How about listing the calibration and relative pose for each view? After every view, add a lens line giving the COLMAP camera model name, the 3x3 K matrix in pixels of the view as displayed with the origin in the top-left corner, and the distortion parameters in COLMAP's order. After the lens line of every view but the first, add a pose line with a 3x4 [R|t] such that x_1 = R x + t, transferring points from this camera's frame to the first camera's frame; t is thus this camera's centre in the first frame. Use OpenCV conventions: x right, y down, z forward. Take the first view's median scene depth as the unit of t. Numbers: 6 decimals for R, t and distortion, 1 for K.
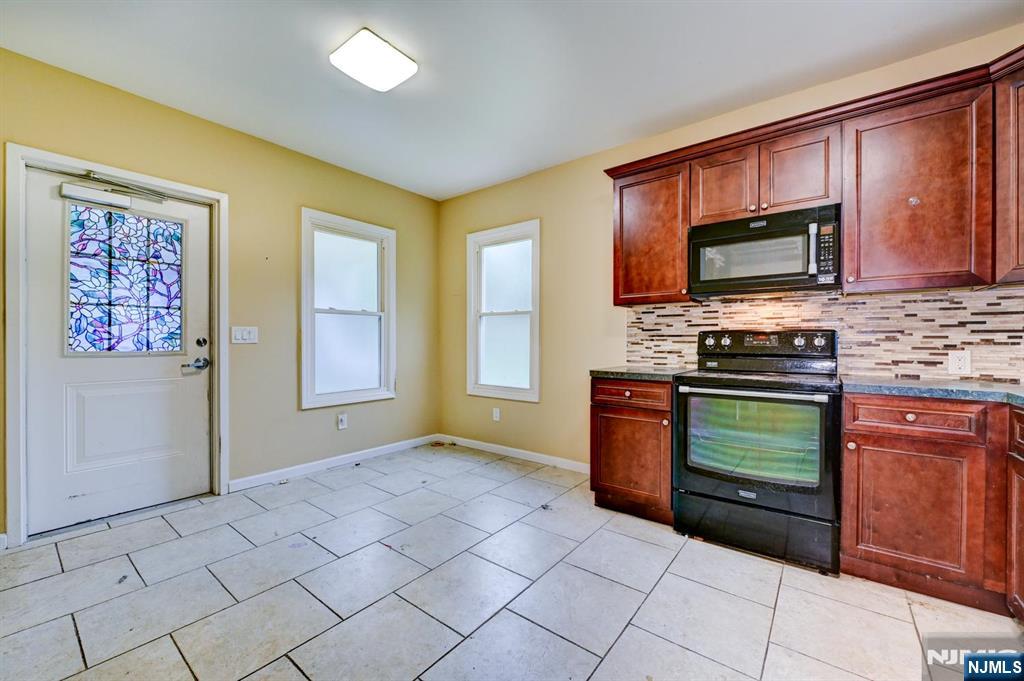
lens RADIAL K [[406.5, 0, 514.9], [0, 406.5, 340.1], [0, 0, 1]] dist [-0.004230, -0.000649]
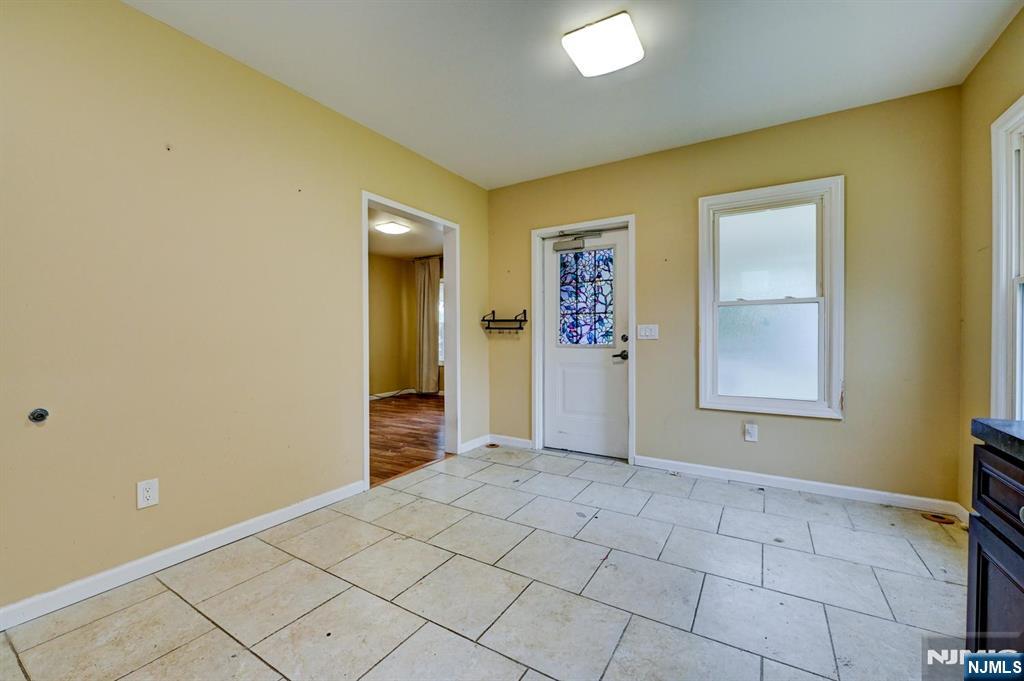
lens RADIAL K [[411.3, 0, 516.1], [0, 411.3, 343.4], [0, 0, 1]] dist [-0.010190, -0.000675]
pose [[0.117646, 0.014344, -0.992952, 0.489528], [0.003288, 0.999885, 0.014833, 0.000855], [0.993050, -0.005010, 0.117585, 0.561769]]
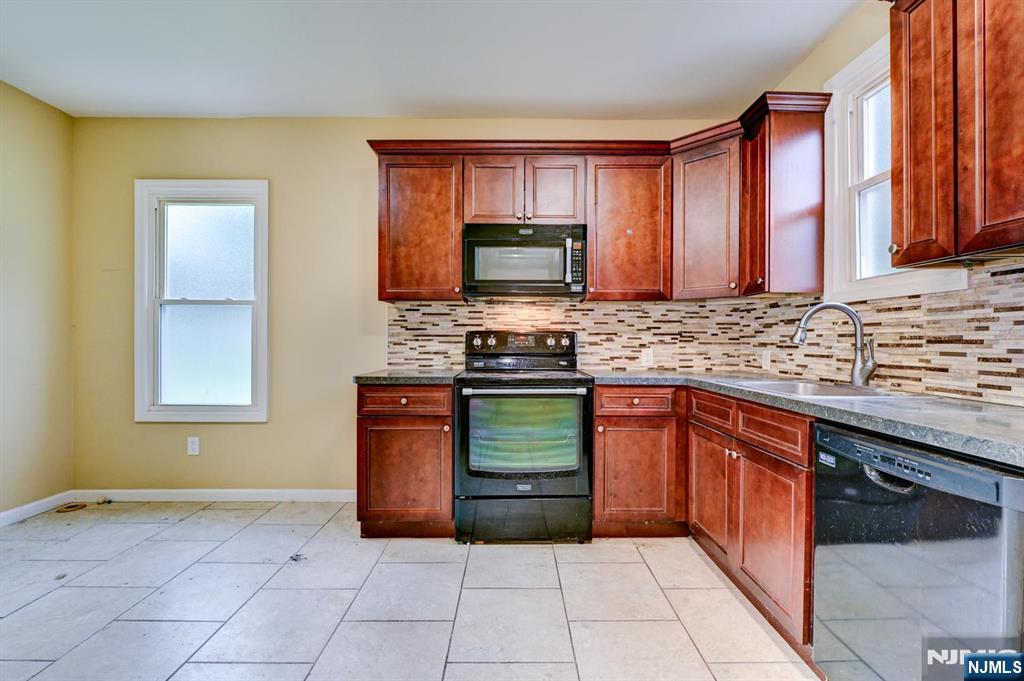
lens RADIAL K [[437.0, 0, 515.5], [0, 437.0, 340.3], [0, 0, 1]] dist [-0.003150, -0.000531]
pose [[0.785398, 0.001354, 0.618989, -0.112231], [-0.001956, 0.999998, 0.000295, -0.000355], [-0.618988, -0.001442, 0.785399, 0.098834]]
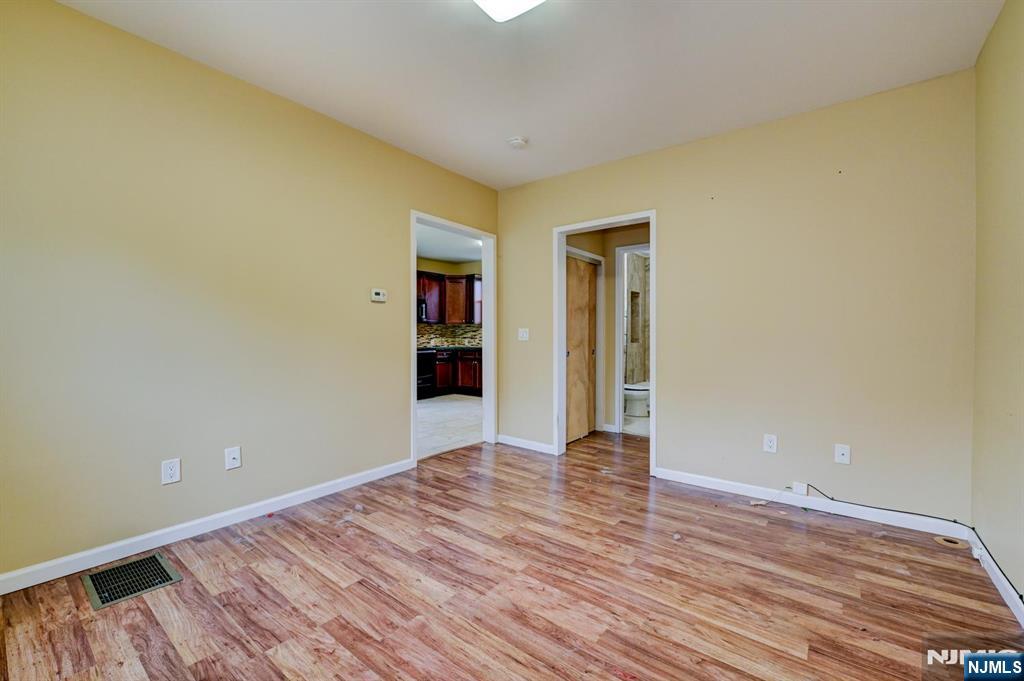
lens RADIAL K [[423.4, 0, 512.0], [0, 423.4, 340.5], [0, 0, 1]] dist [-0.008869, -0.000124]
pose [[-0.001408, -0.010079, 0.999948, -2.334132], [0.002795, 0.999945, 0.010083, -0.001426], [-0.999995, 0.002809, -0.001380, 0.178003]]
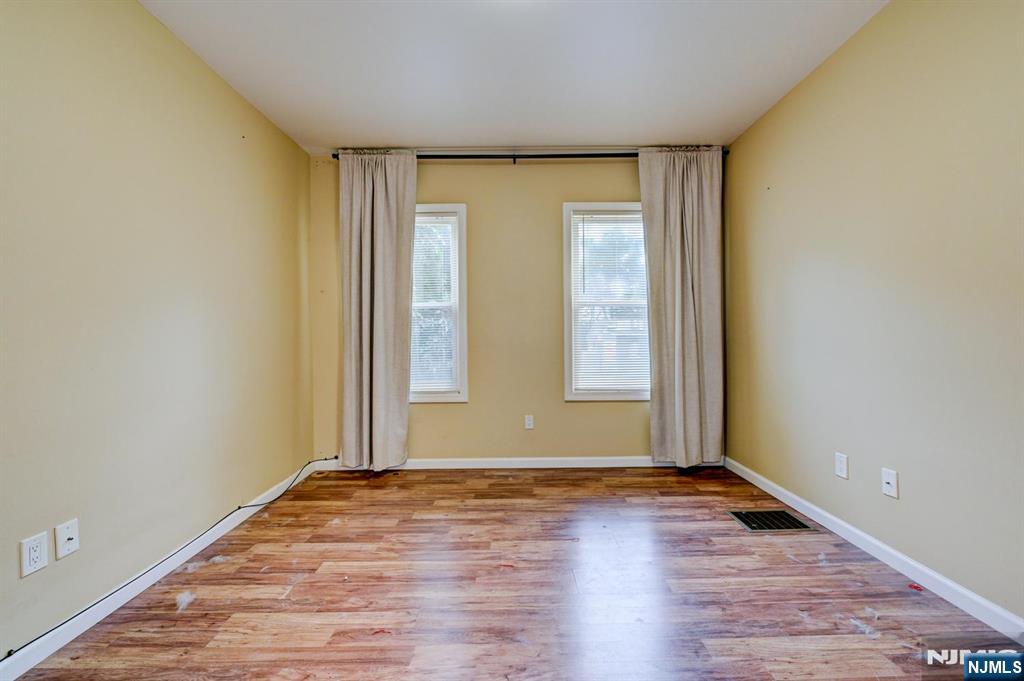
lens RADIAL K [[411.3, 0, 516.1], [0, 411.3, 343.4], [0, 0, 1]] dist [-0.010190, -0.000675]
pose [[0.620240, 0.000680, -0.784412, -1.247206], [0.007458, 0.999949, 0.006763, 0.010192], [0.784377, -0.010045, 0.620204, -0.166520]]
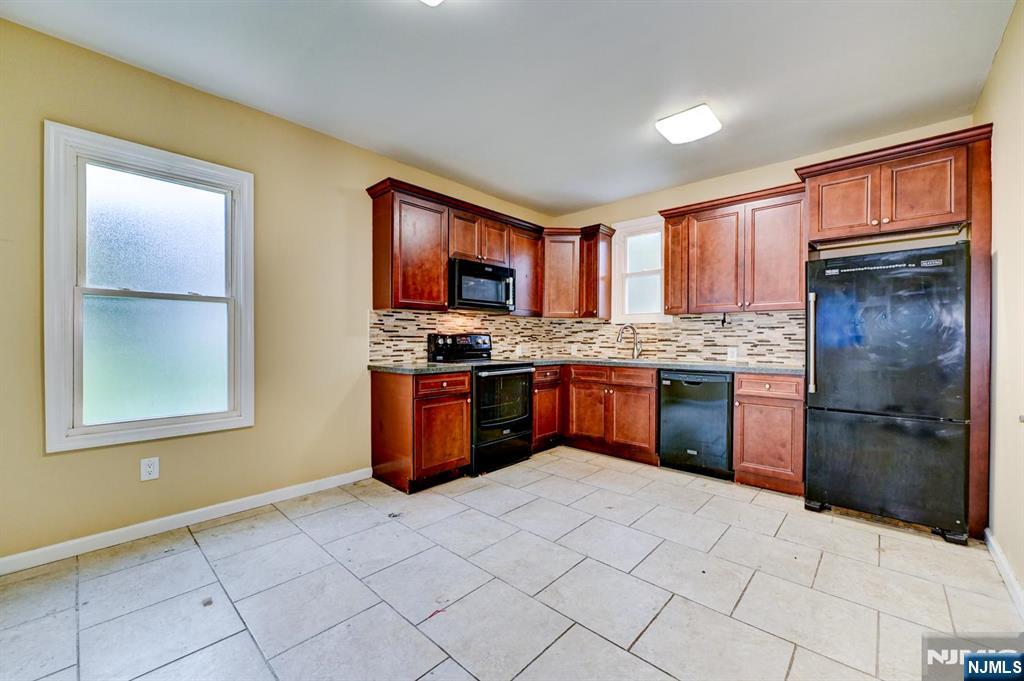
lens RADIAL K [[406.5, 0, 514.9], [0, 406.5, 340.1], [0, 0, 1]] dist [-0.004230, -0.000649]
pose [[0.078753, -0.002453, 0.996891, -0.866390], [-0.001943, 0.999995, 0.002614, -0.004702], [-0.996892, -0.002142, 0.078748, 0.649827]]
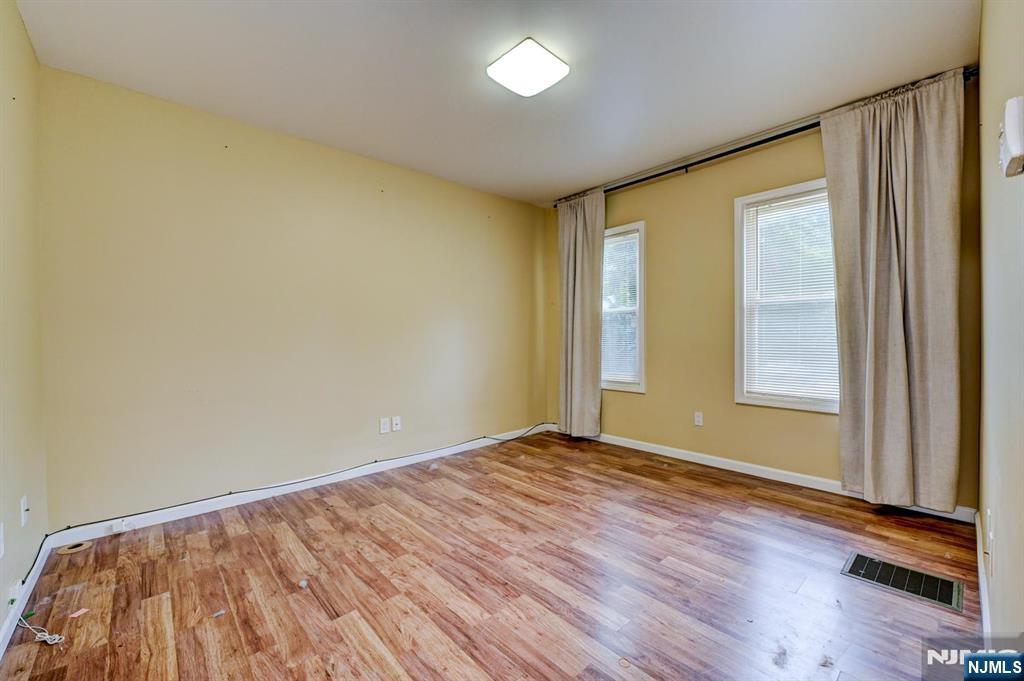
lens RADIAL K [[411.3, 0, 516.1], [0, 411.3, 343.4], [0, 0, 1]] dist [-0.010190, -0.000675]
pose [[-0.166782, 0.015571, -0.985871, -0.819826], [0.003117, 0.999879, 0.015265, -0.001790], [0.985989, -0.000527, -0.166810, 0.301089]]
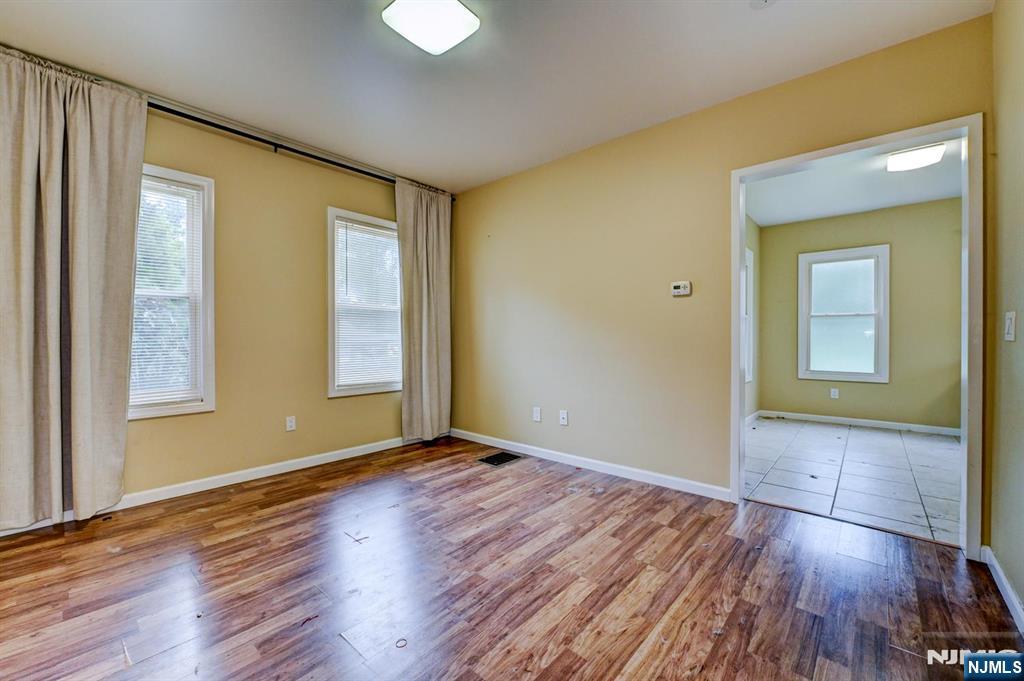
lens RADIAL K [[408.5, 0, 515.1], [0, 408.5, 341.6], [0, 0, 1]] dist [-0.009594, -0.000370]
pose [[0.998314, -0.001314, -0.058035, -1.481310], [0.001692, 0.999978, 0.006461, 0.010691], [0.058025, -0.006548, 0.998294, -0.531606]]
